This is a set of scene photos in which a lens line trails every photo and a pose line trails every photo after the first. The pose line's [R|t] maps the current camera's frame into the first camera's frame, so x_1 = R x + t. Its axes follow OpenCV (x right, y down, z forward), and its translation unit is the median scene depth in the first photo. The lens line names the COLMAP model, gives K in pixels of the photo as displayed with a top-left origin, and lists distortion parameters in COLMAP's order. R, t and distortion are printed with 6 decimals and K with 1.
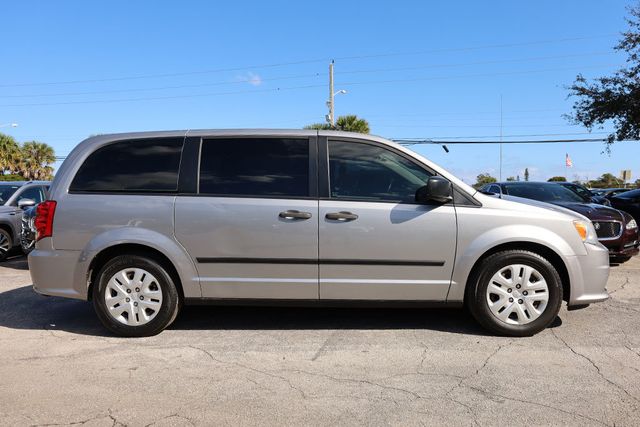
lens RADIAL K [[465.4, 0, 318.2], [0, 465.4, 215.6], [0, 0, 1]] dist [0.006384, -0.000295]
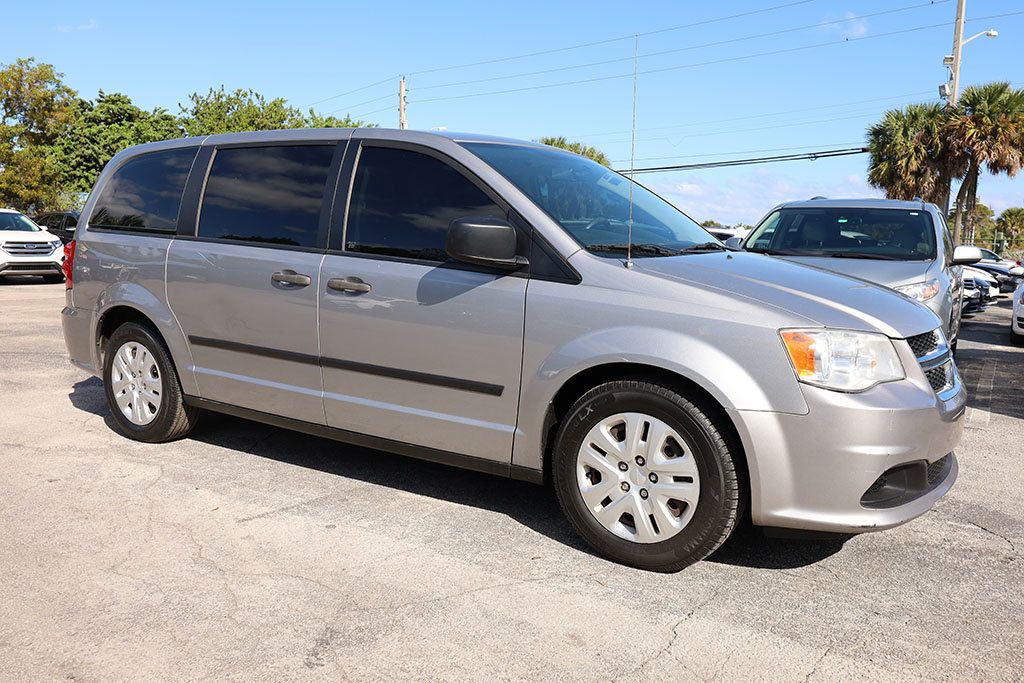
lens RADIAL K [[789.8, 0, 510.6], [0, 789.8, 338.6], [0, 0, 1]] dist [0.001135, 0.004109]
pose [[0.868226, 0.092170, -0.487533, 0.678391], [-0.052170, 0.994106, 0.095034, -0.034280], [0.493419, -0.057076, 0.867917, 0.266901]]
